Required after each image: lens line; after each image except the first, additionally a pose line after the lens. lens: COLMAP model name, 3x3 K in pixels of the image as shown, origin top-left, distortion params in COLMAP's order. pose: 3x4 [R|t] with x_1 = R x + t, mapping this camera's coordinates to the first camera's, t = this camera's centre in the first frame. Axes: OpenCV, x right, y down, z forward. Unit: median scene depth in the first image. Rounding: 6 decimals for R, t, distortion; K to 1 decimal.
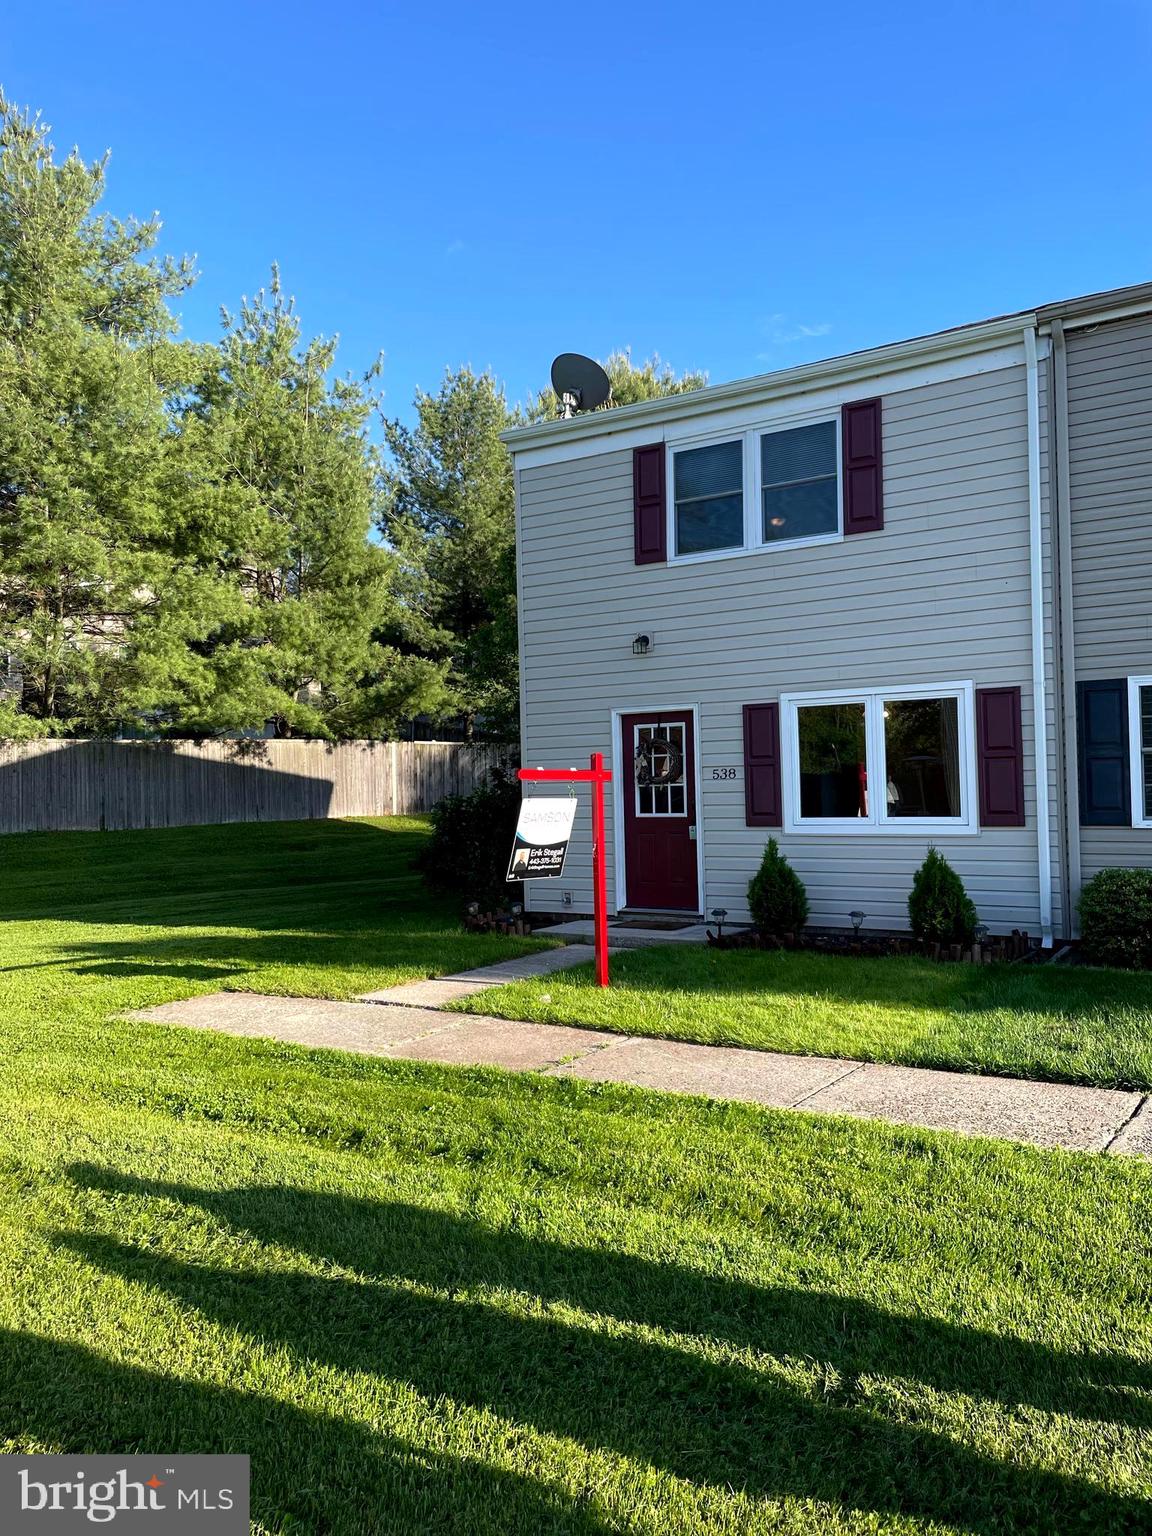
lens RADIAL K [[1165.0, 0, 576.0], [0, 1165.0, 768.0], [0, 0, 1]] dist [0.089538, -0.115890]
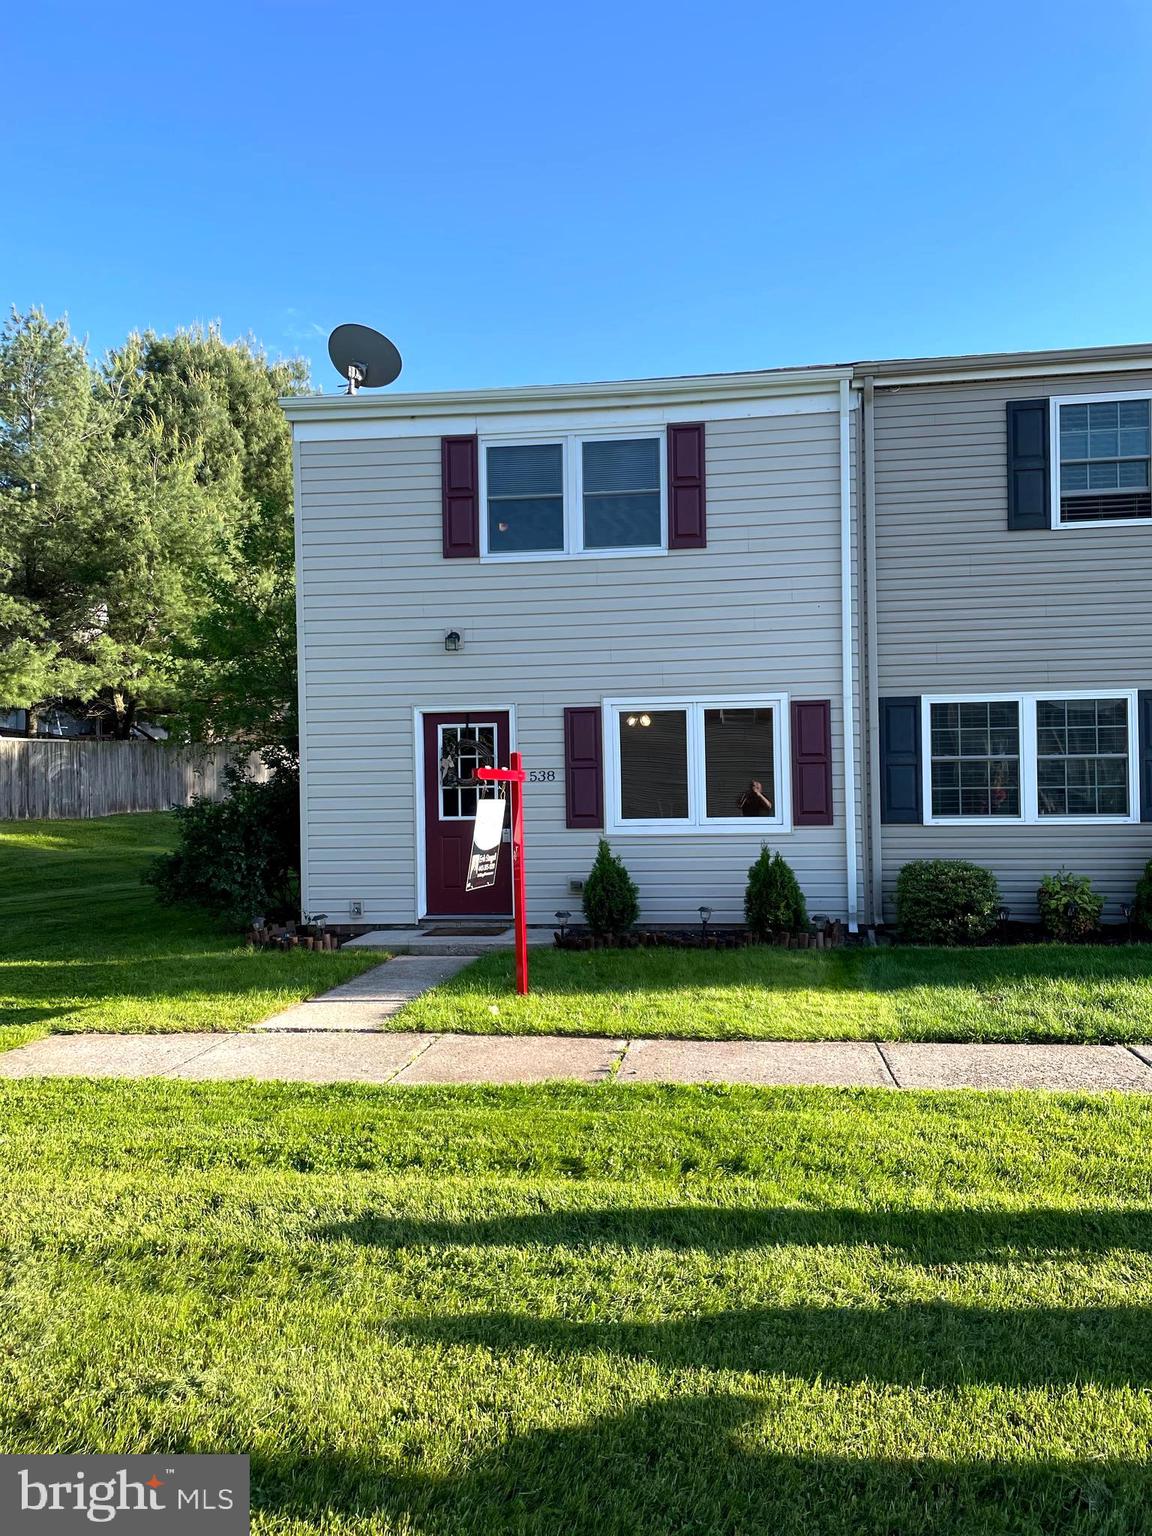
lens RADIAL K [[1171.9, 0, 576.0], [0, 1171.9, 768.0], [0, 0, 1]] dist [0.126408, -0.200299]
pose [[0.901122, 0.013924, 0.433342, -0.303002], [-0.010518, 0.999892, -0.010255, 0.008798], [-0.433438, 0.004683, 0.901171, 0.090106]]
